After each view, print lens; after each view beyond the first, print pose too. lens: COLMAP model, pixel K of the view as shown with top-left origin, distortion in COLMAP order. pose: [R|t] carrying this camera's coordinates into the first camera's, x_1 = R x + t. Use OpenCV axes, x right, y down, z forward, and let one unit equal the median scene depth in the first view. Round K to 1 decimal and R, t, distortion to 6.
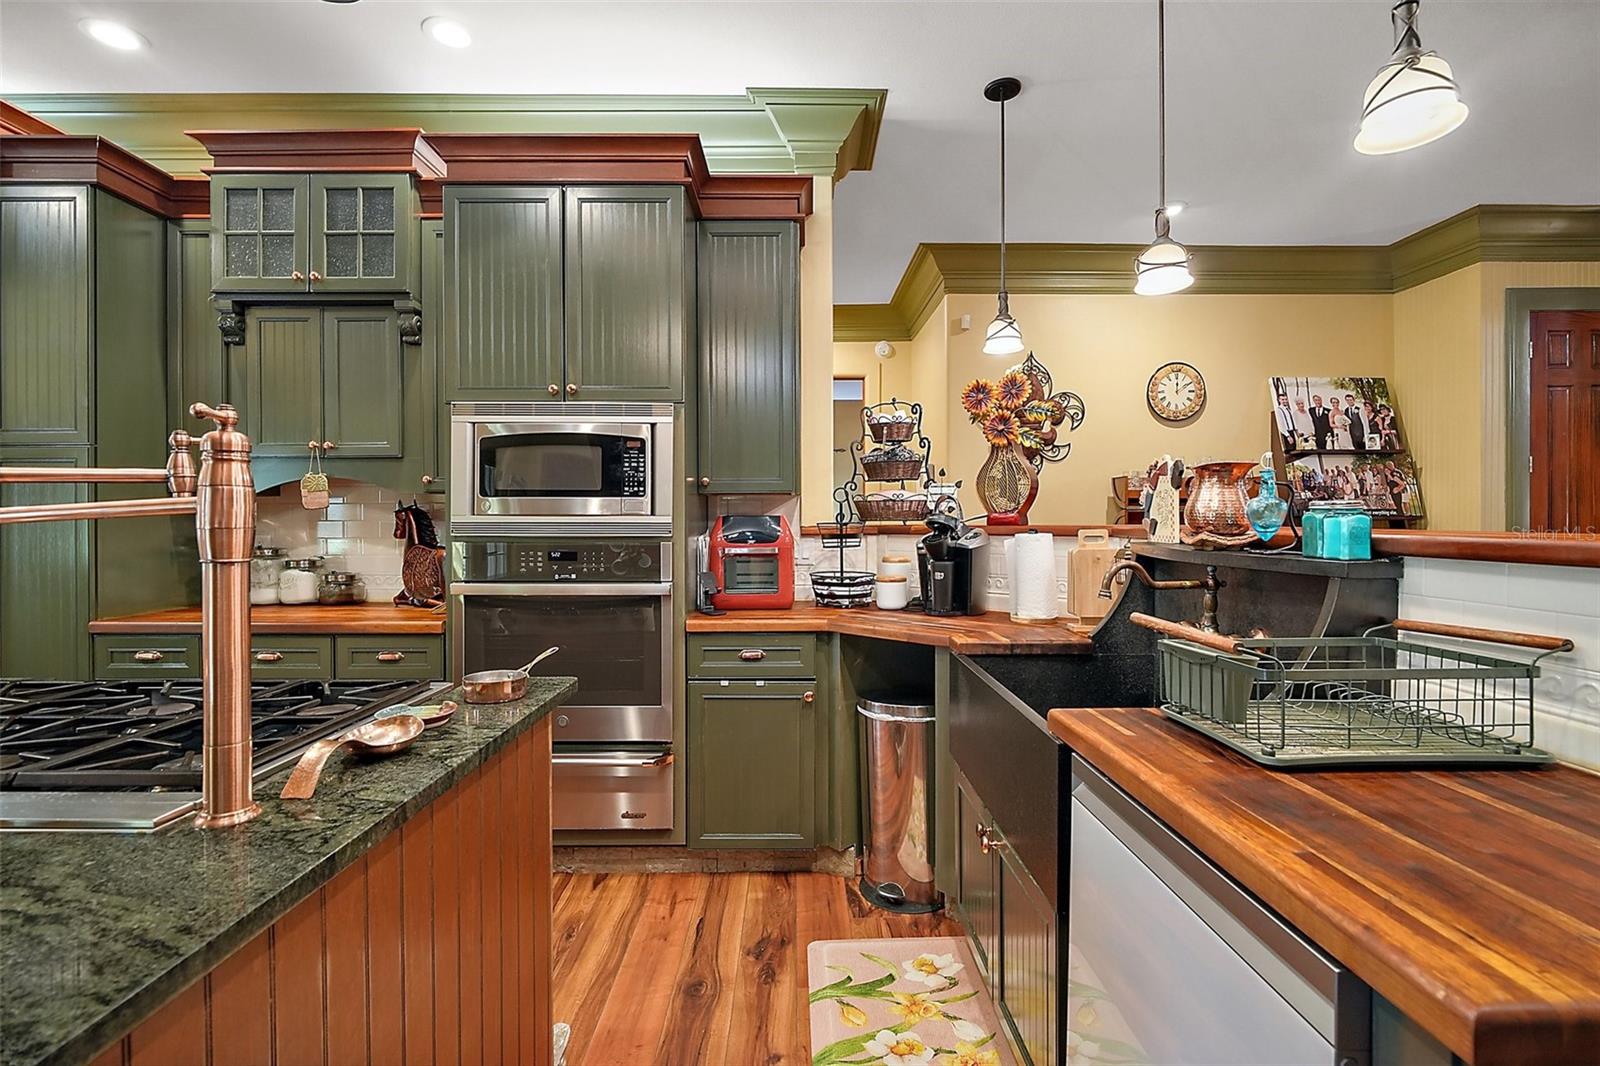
lens RADIAL K [[741.6, 0, 797.0], [0, 741.6, 519.2], [0, 0, 1]] dist [0.001134, -0.004489]
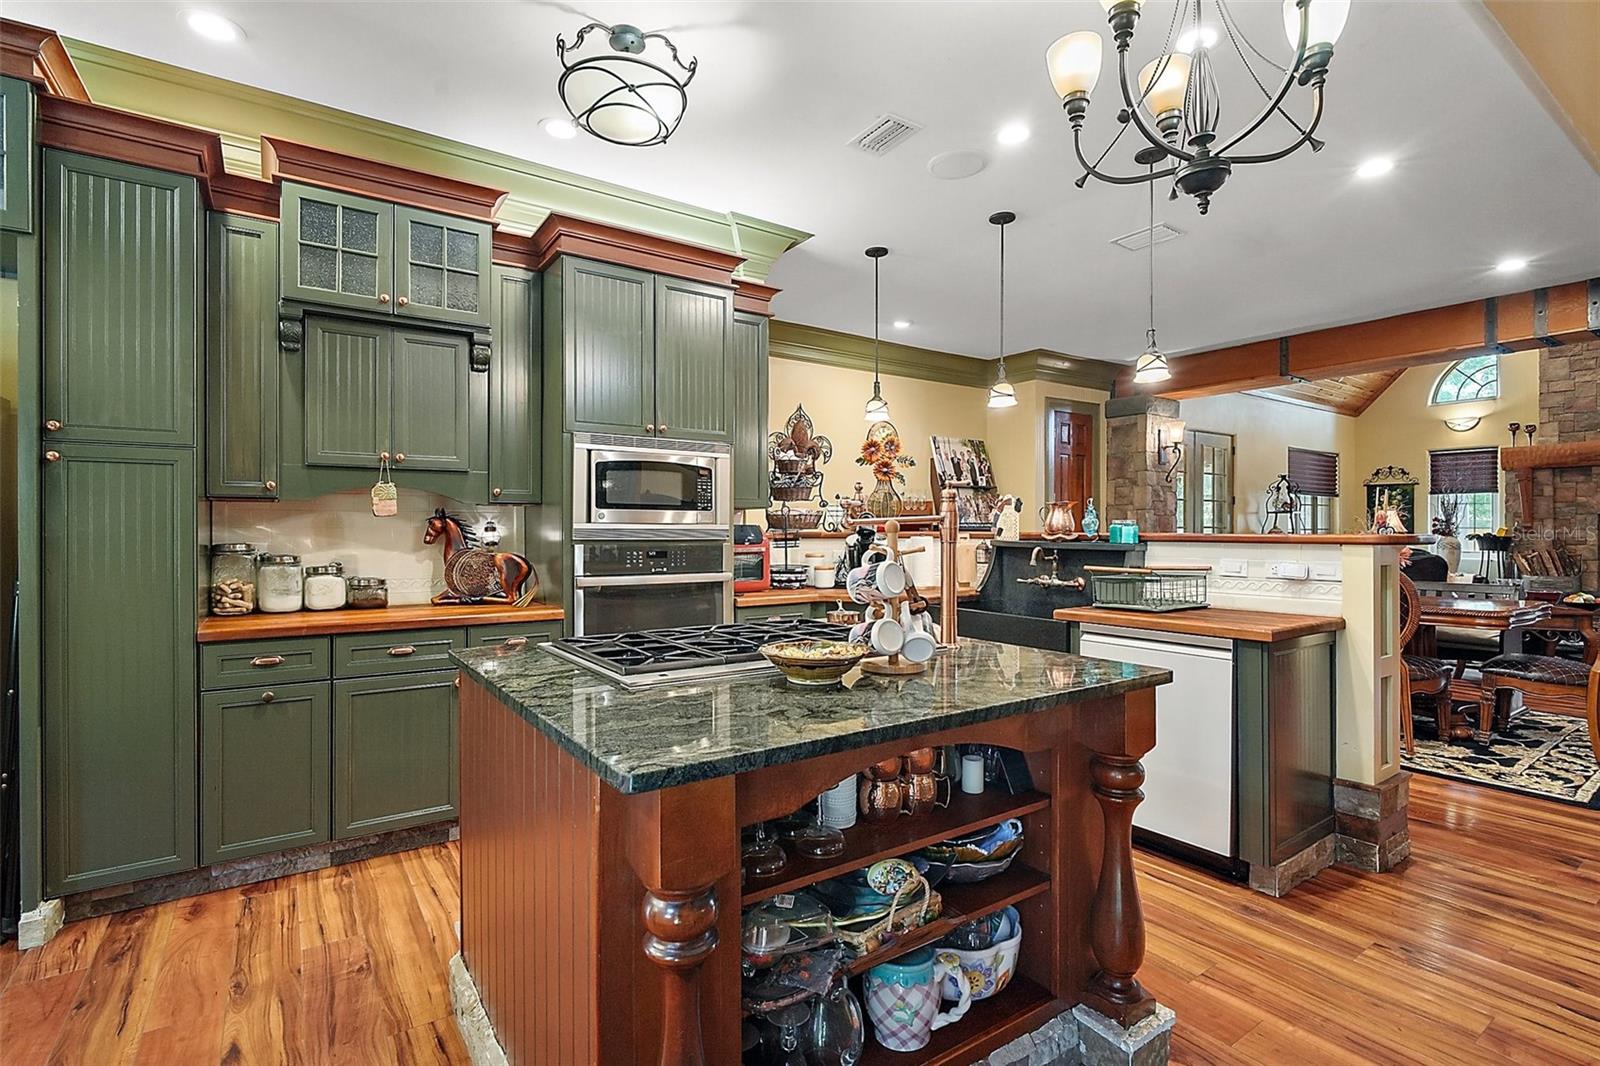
lens RADIAL K [[741.6, 0, 814.9], [0, 741.6, 531.6], [0, 0, 1]] dist [0.001134, -0.004489]
pose [[0.827342, 0.000587, 0.561698, -0.714253], [-0.002211, 0.999995, 0.002212, 0.004770], [-0.561694, -0.003072, 0.827339, -0.220102]]
